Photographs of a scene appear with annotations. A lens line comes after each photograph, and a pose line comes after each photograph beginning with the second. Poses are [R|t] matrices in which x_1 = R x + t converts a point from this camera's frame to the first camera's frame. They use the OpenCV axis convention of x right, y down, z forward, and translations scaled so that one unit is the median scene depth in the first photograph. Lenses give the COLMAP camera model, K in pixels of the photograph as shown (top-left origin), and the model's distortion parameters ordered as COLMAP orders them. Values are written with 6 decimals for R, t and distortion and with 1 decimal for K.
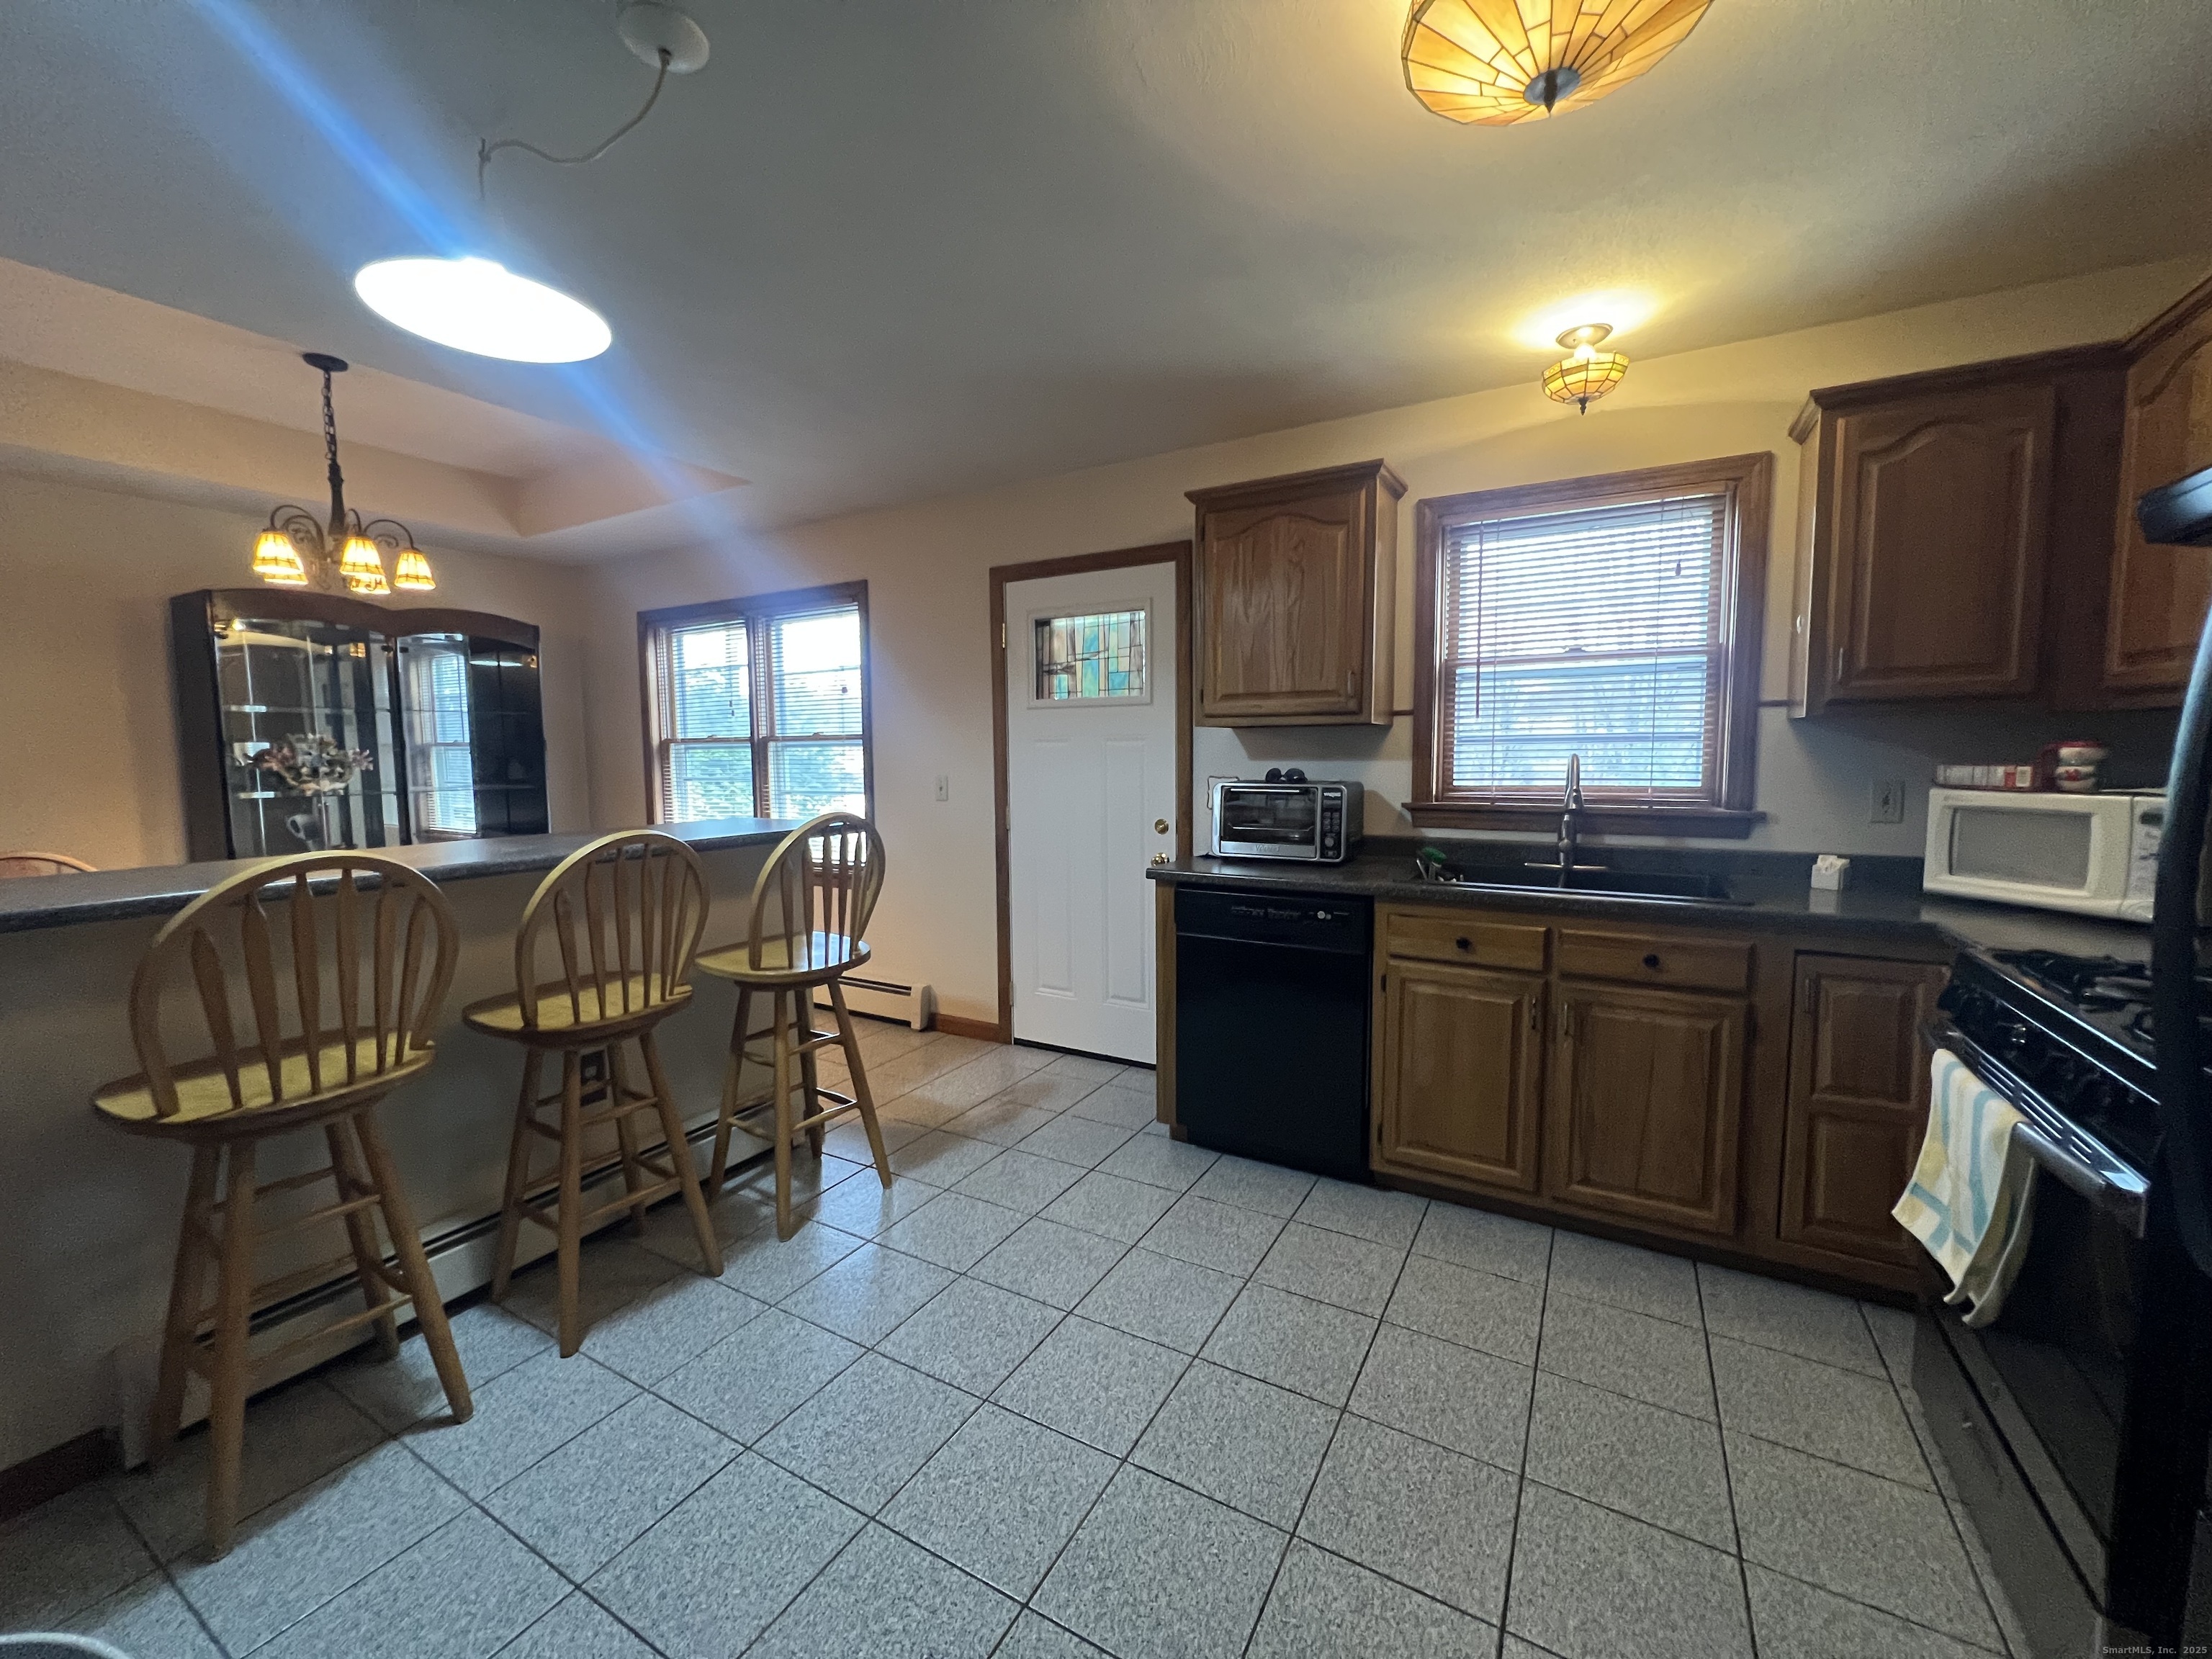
lens RADIAL K [[884.2, 0, 1099.5], [0, 884.2, 825.3], [0, 0, 1]] dist [-0.002488, 0.000321]
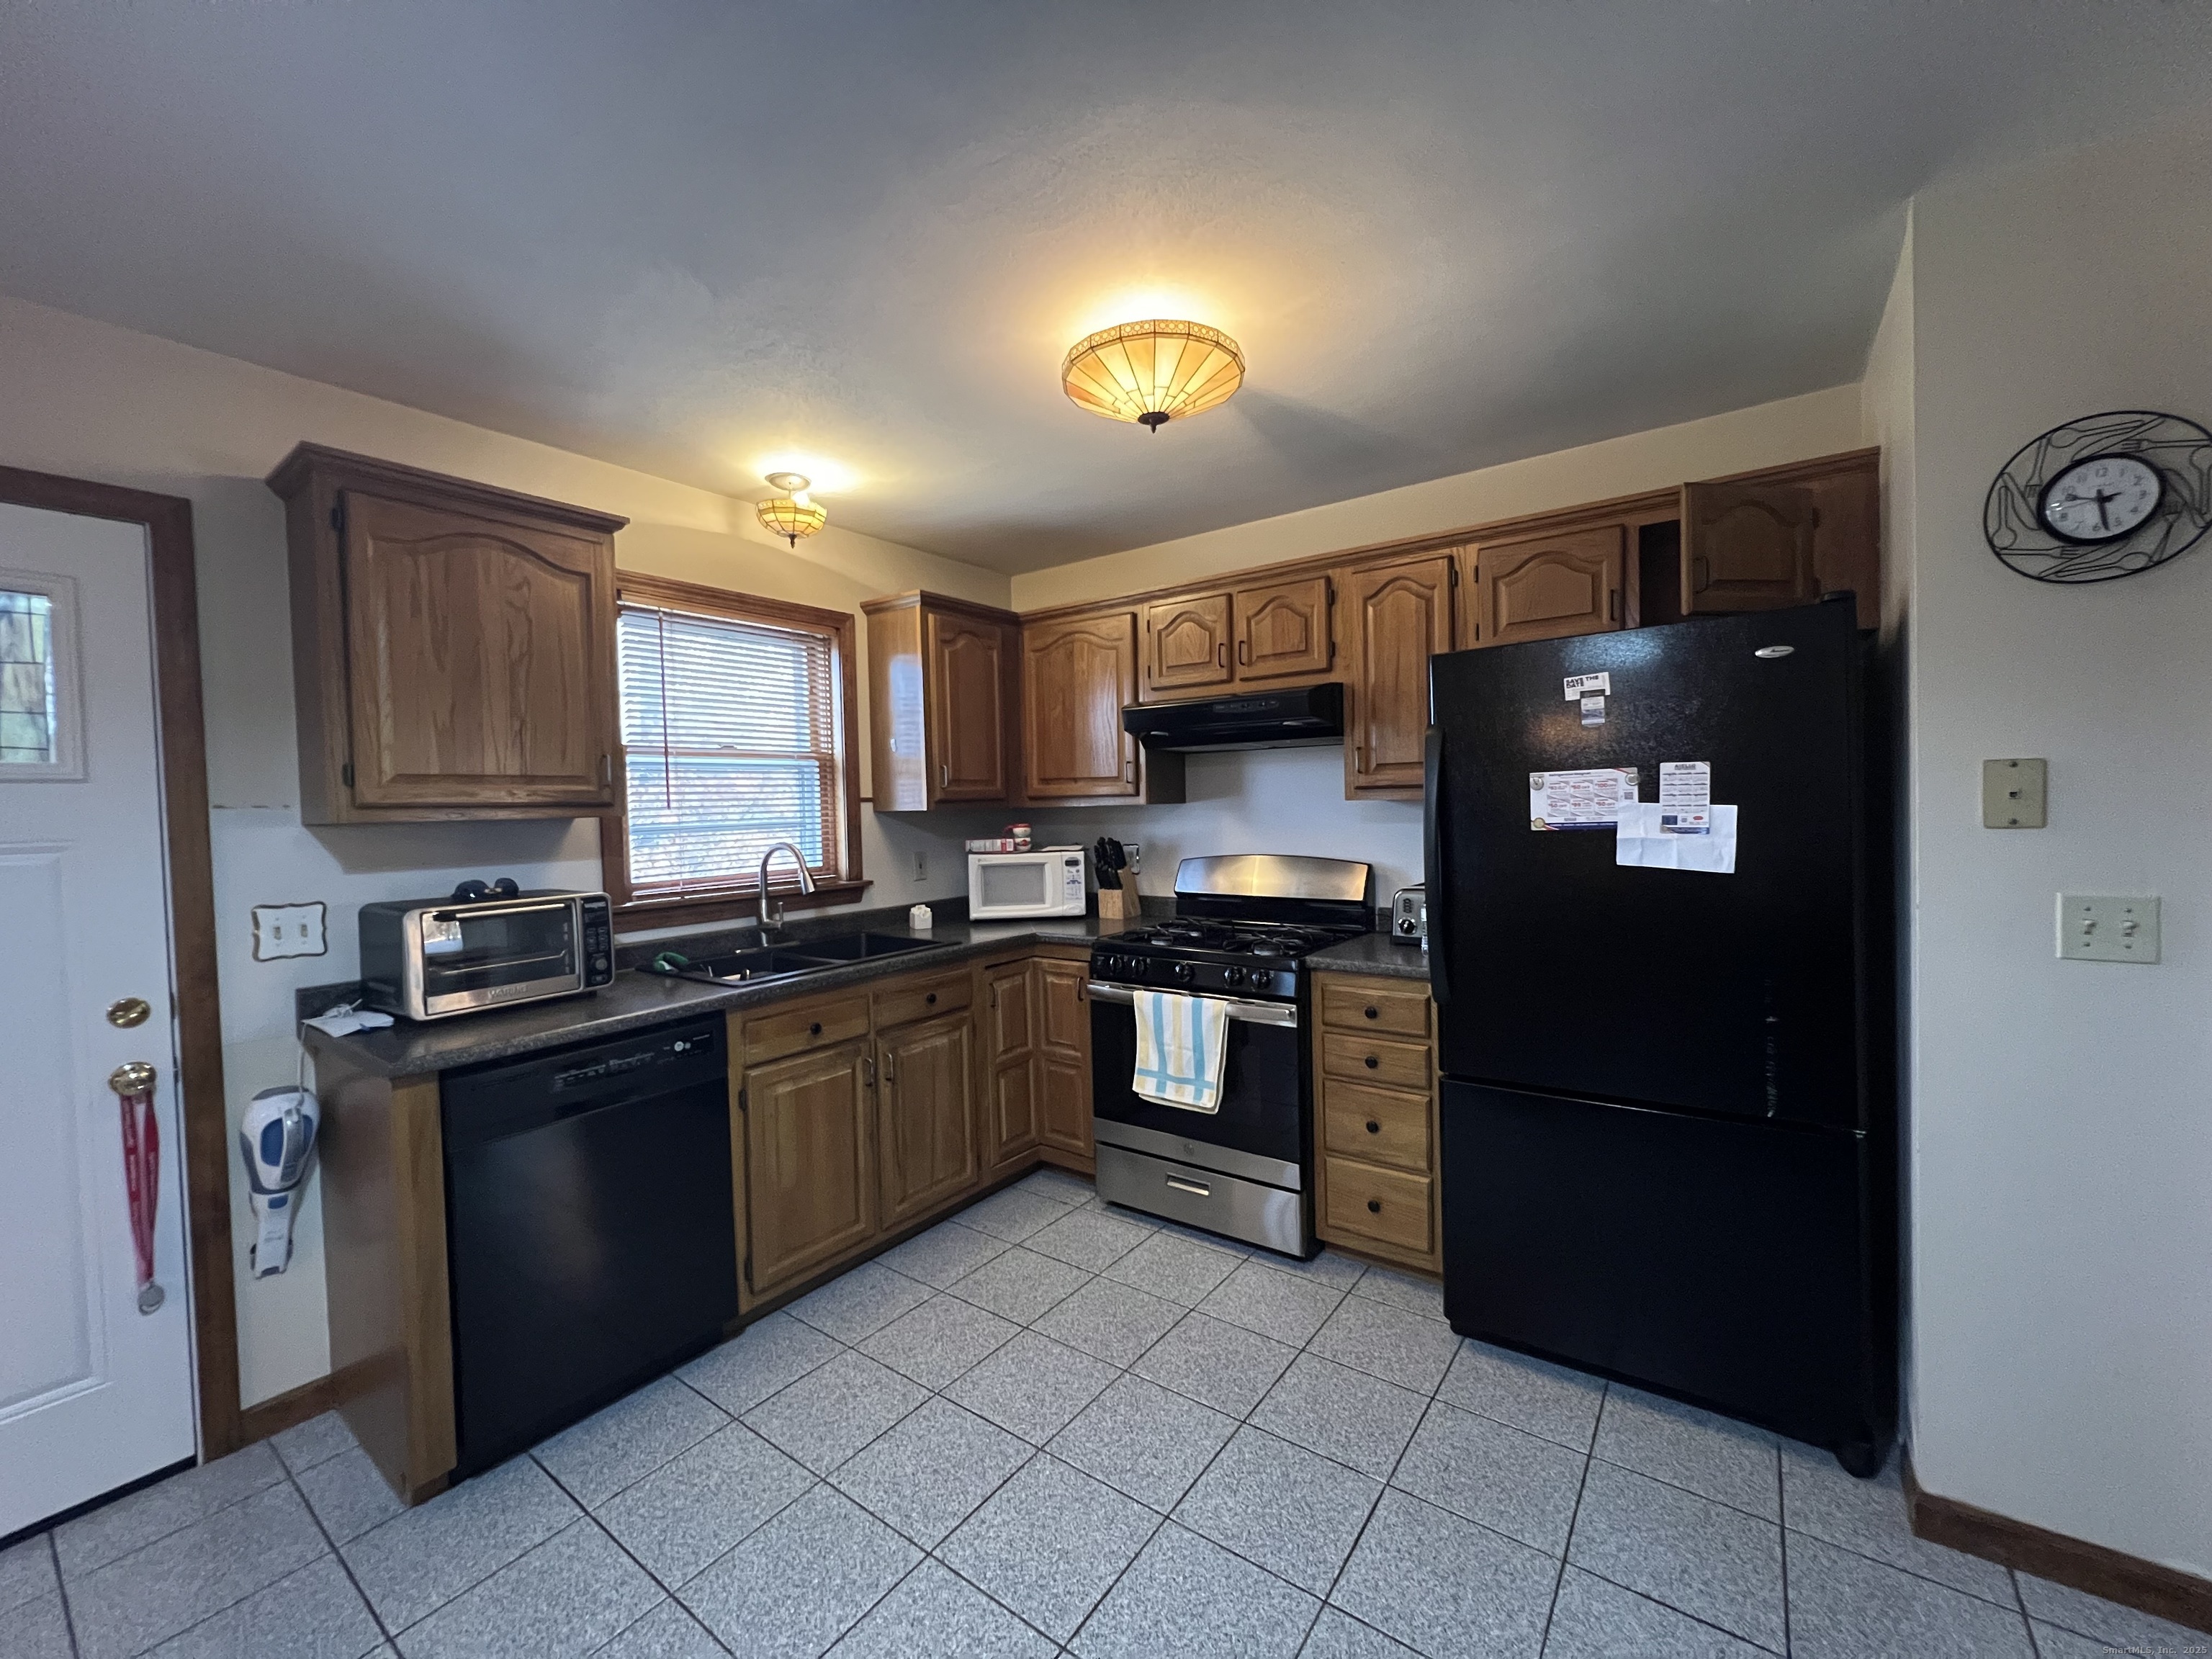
lens RADIAL K [[884.2, 0, 1101.7], [0, 884.2, 826.2], [0, 0, 1]] dist [-0.002488, 0.000321]
pose [[0.106285, -0.020596, 0.994122, -0.634197], [0.109197, 0.993980, 0.008919, -0.082510], [-0.988322, 0.107608, 0.107894, 0.589504]]
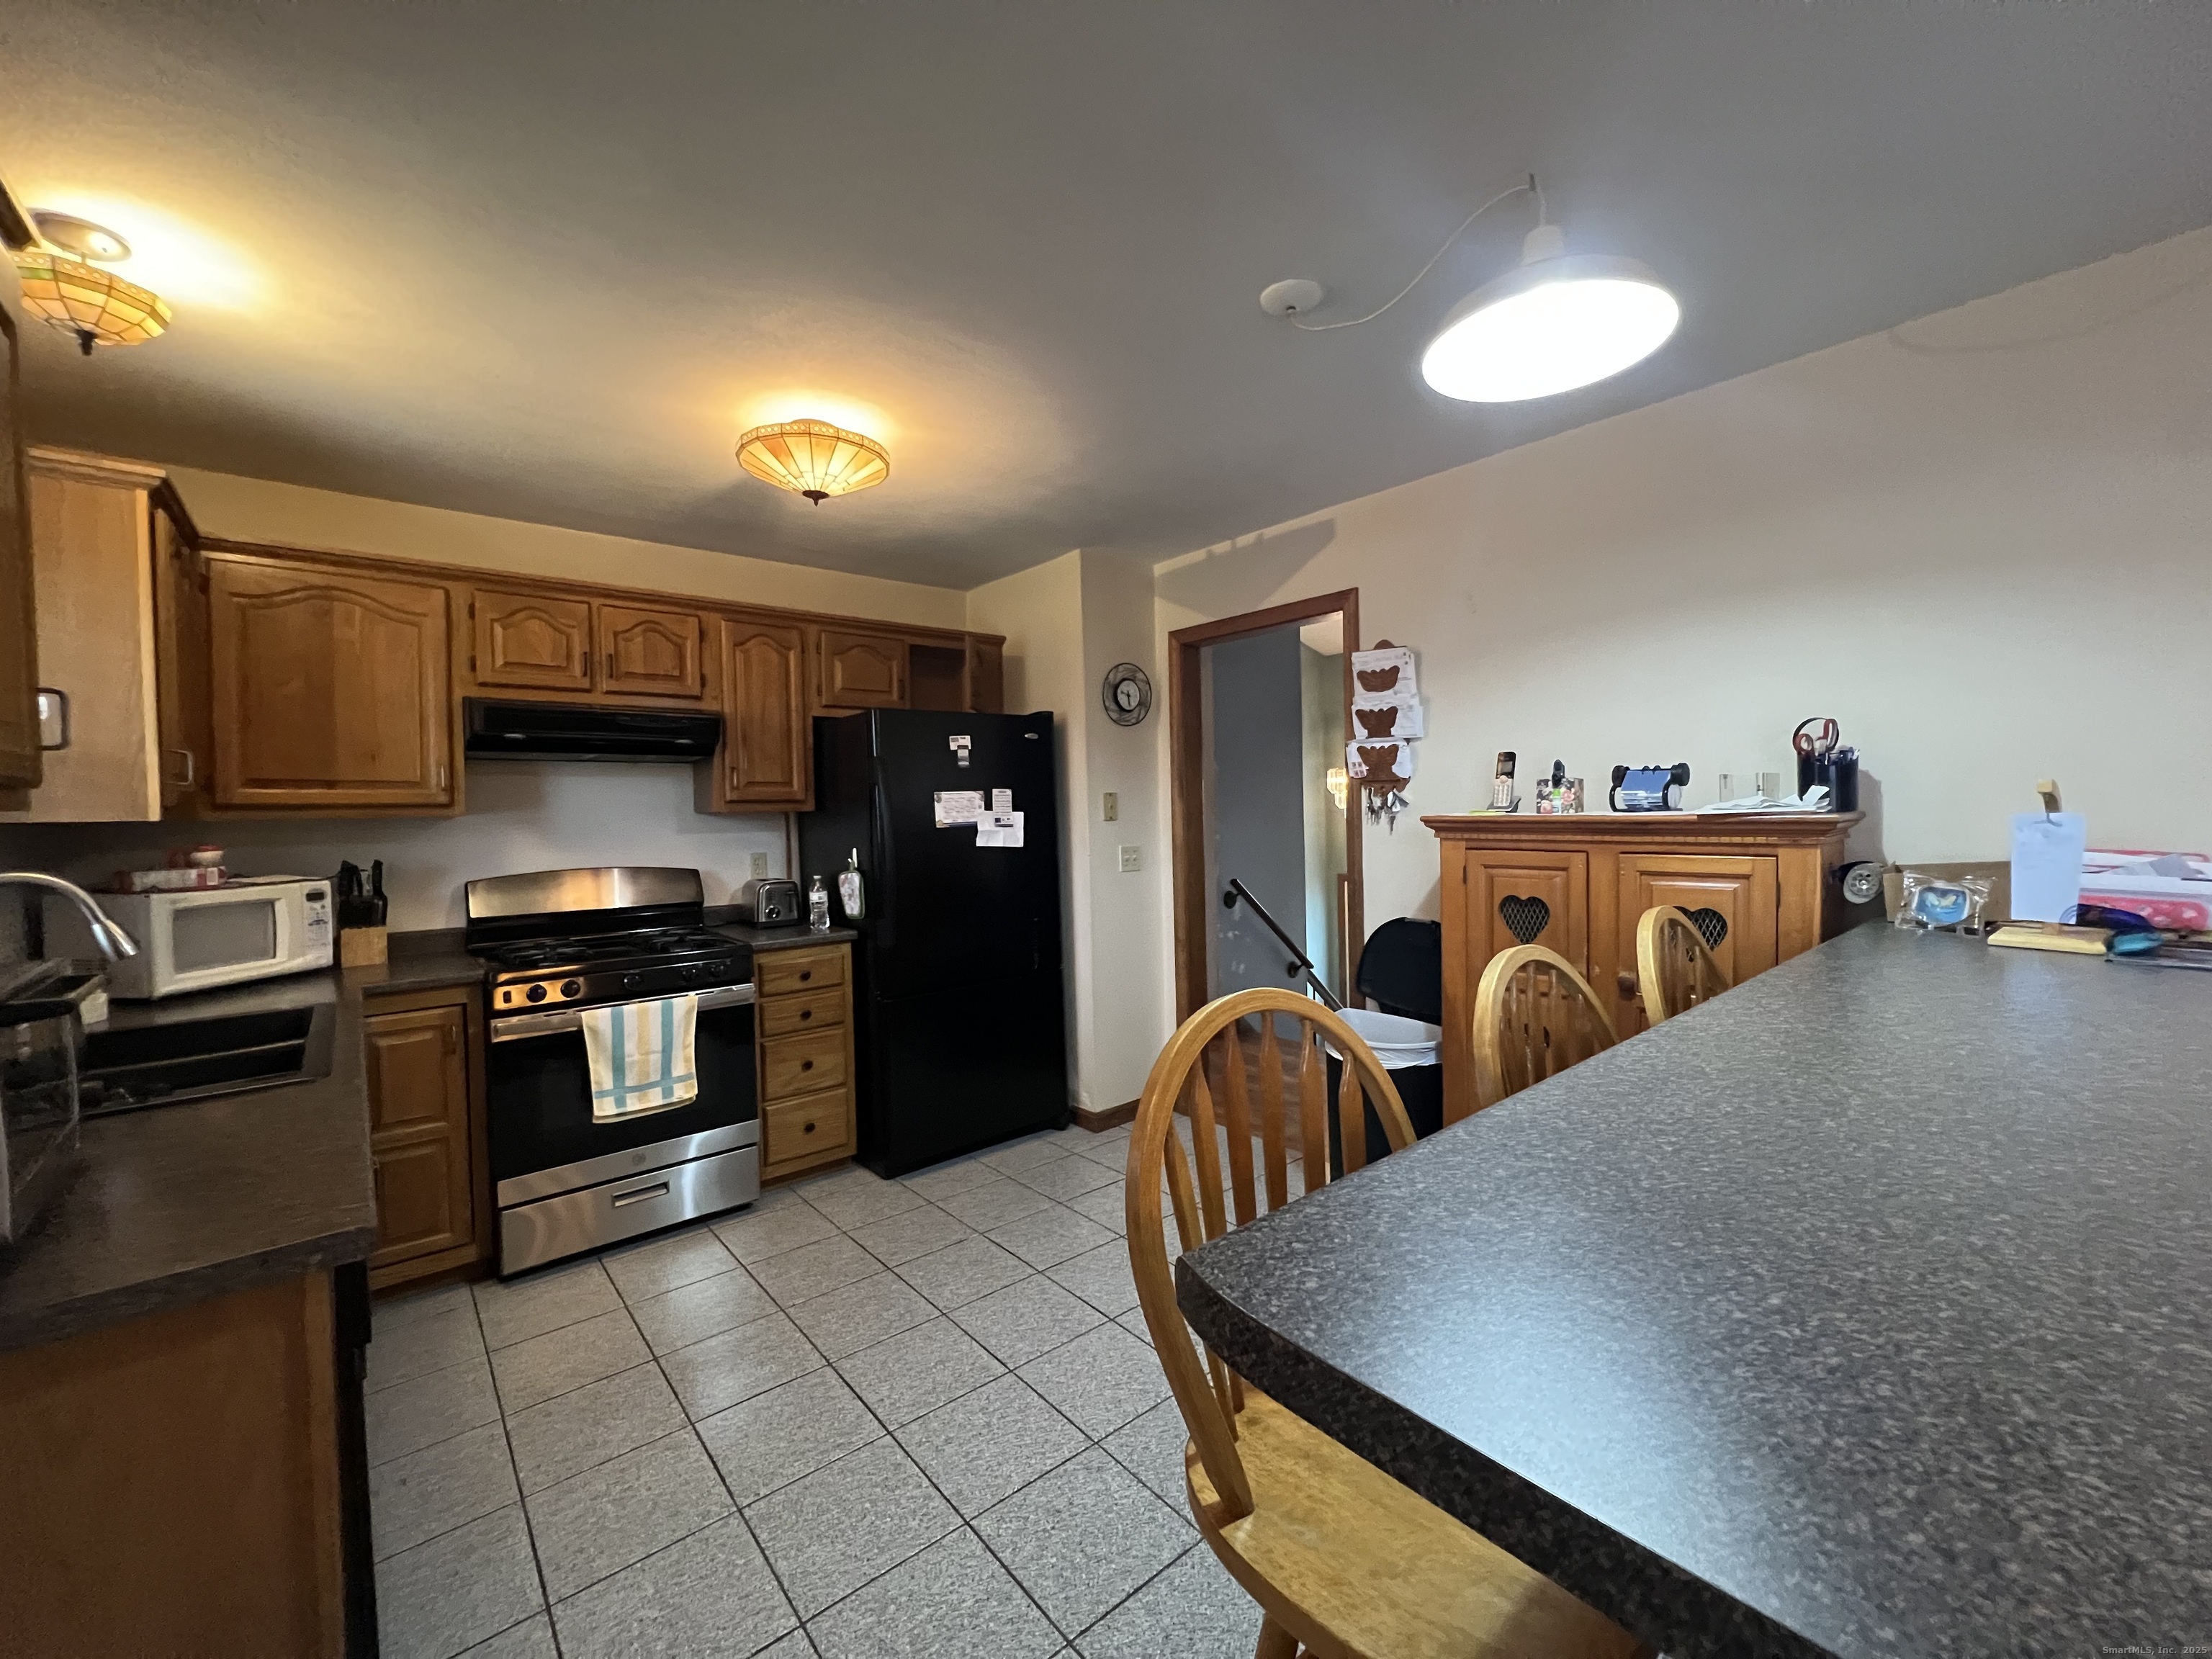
lens RADIAL K [[884.2, 0, 1102.5], [0, 884.2, 823.0], [0, 0, 1]] dist [-0.002488, 0.000321]
pose [[-0.940710, 0.024931, 0.338295, -0.427058], [0.059628, 0.993920, 0.092562, -0.153107], [-0.333930, 0.107246, -0.936477, 1.589966]]
